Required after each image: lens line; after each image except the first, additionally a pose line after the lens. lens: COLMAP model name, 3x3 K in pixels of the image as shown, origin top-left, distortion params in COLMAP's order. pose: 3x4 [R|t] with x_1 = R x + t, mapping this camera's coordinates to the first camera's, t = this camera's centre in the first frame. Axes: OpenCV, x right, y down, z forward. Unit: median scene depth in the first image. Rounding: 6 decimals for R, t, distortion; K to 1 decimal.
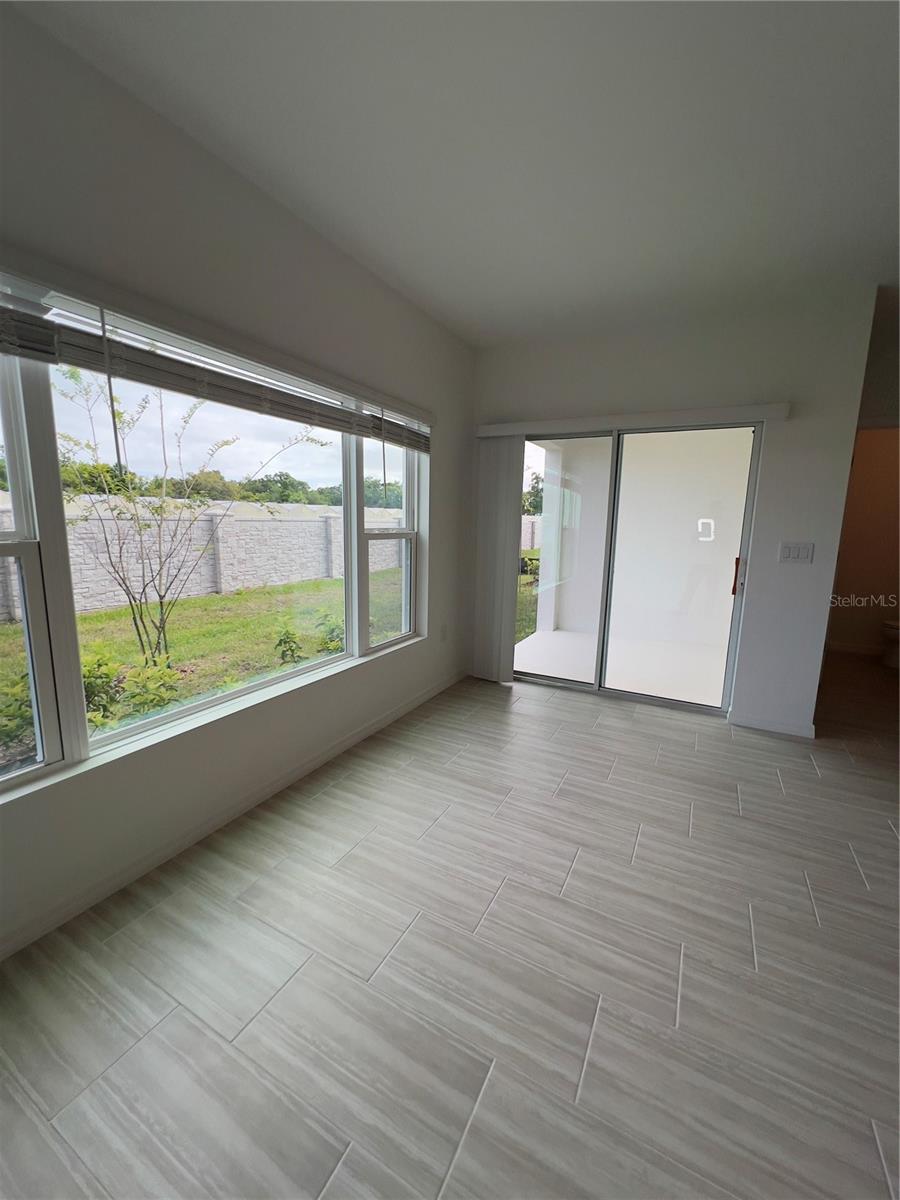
lens RADIAL K [[481.9, 0, 450.0], [0, 481.9, 600.0], [0, 0, 1]] dist [-0.000730, 0.000058]
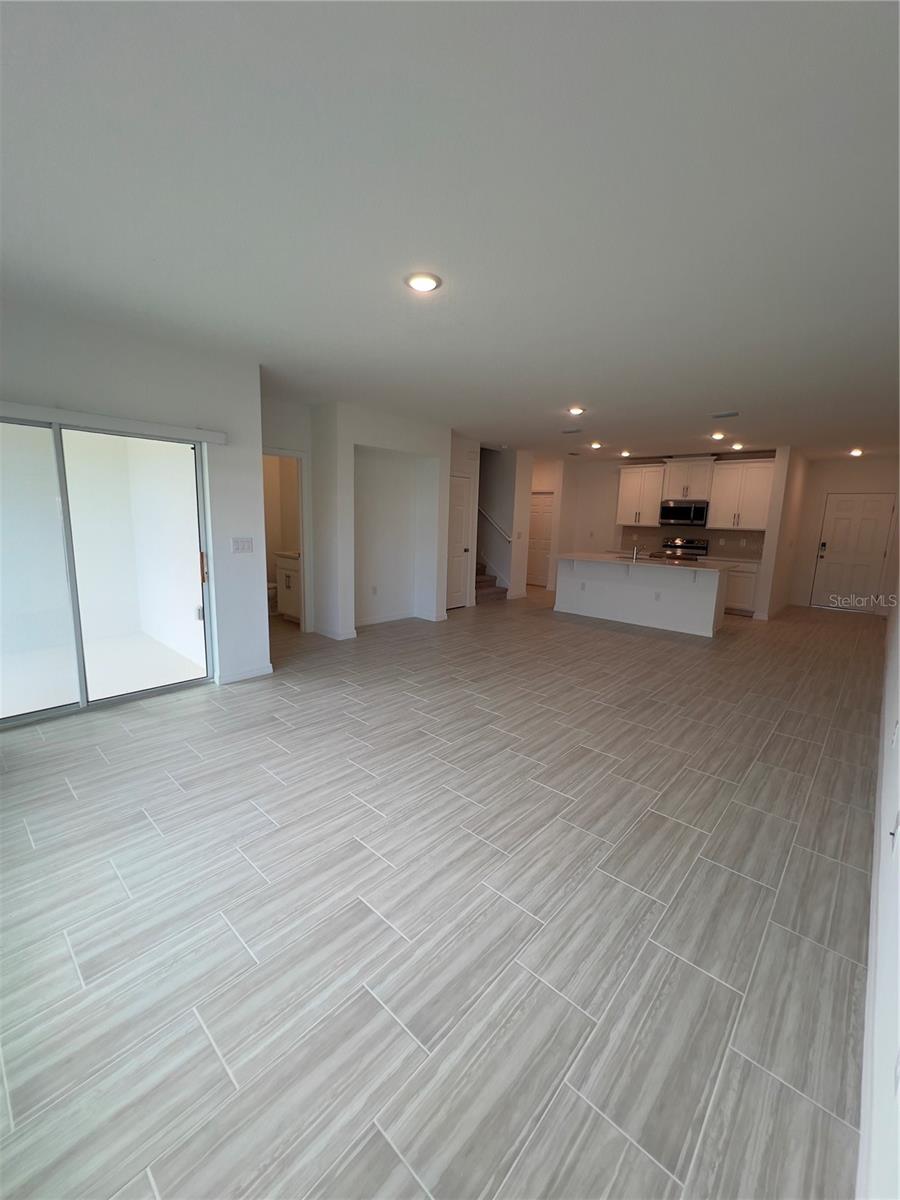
lens RADIAL K [[481.9, 0, 450.0], [0, 481.9, 600.0], [0, 0, 1]] dist [-0.000730, 0.000058]
pose [[0.243379, -0.178310, 0.953400, -0.485745], [0.133740, 0.979737, 0.149095, -0.075181], [-0.960667, 0.091221, 0.262294, 0.092444]]
